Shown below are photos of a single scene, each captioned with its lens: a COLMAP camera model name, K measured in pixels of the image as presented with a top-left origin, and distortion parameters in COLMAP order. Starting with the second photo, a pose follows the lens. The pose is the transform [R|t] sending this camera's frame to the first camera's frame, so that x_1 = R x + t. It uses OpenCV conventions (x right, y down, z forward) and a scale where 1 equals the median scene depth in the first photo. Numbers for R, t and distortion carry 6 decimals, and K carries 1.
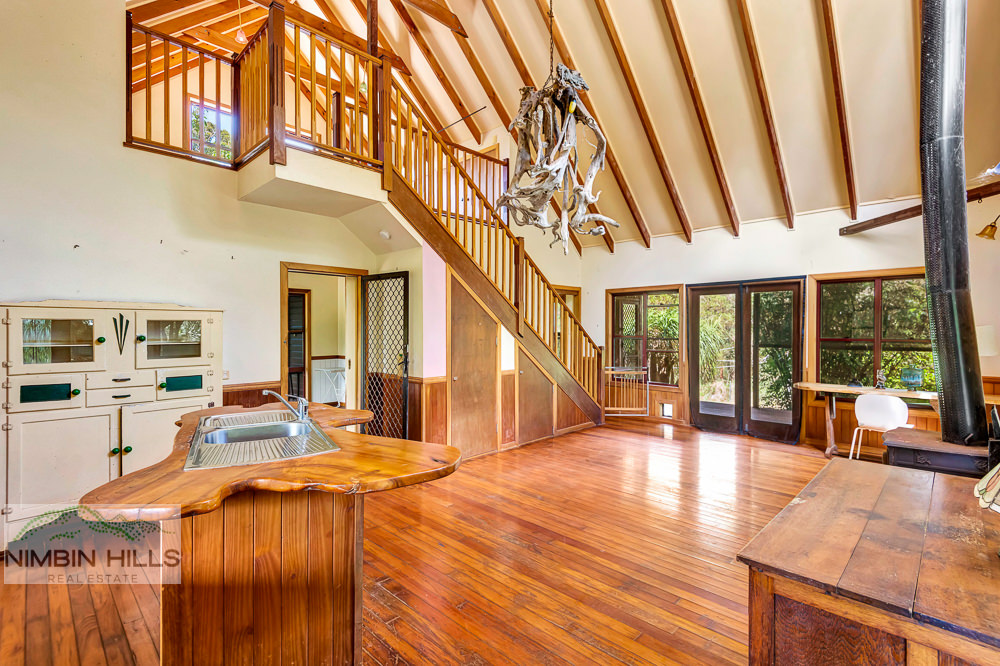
lens RADIAL K [[465.7, 0, 508.1], [0, 465.7, 330.5], [0, 0, 1]] dist [0.009670, -0.007343]
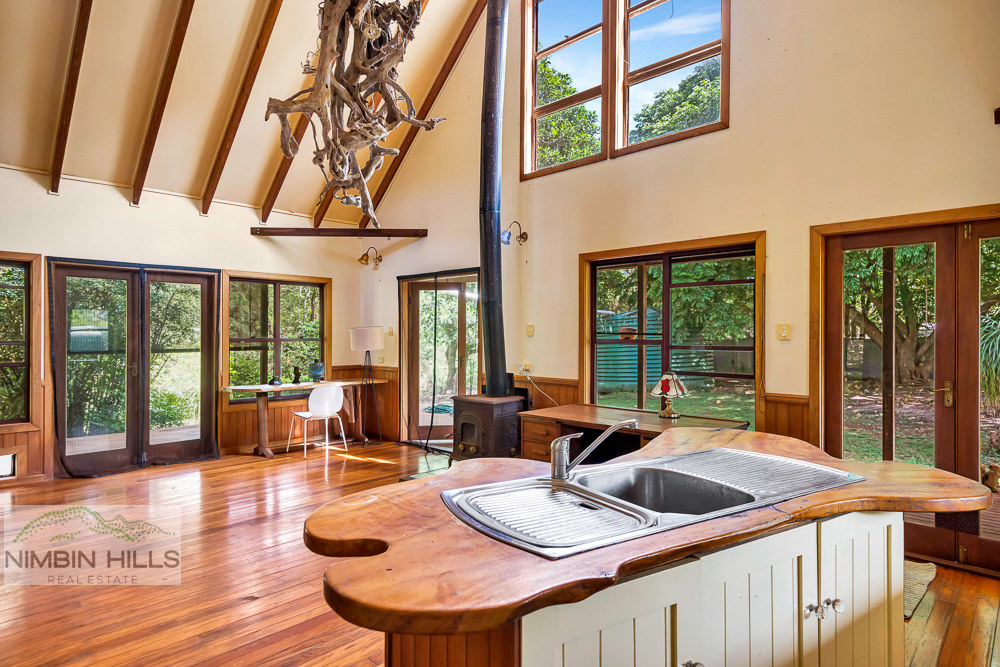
lens RADIAL K [[560.5, 0, 499.7], [0, 560.5, 336.4], [0, 0, 1]] dist [0.032823, -0.003774]
pose [[-0.000229, 0.002925, 0.999996, -0.645434], [0.003779, 0.999989, -0.002924, 0.023700], [-0.999993, 0.003778, -0.000240, 0.626652]]
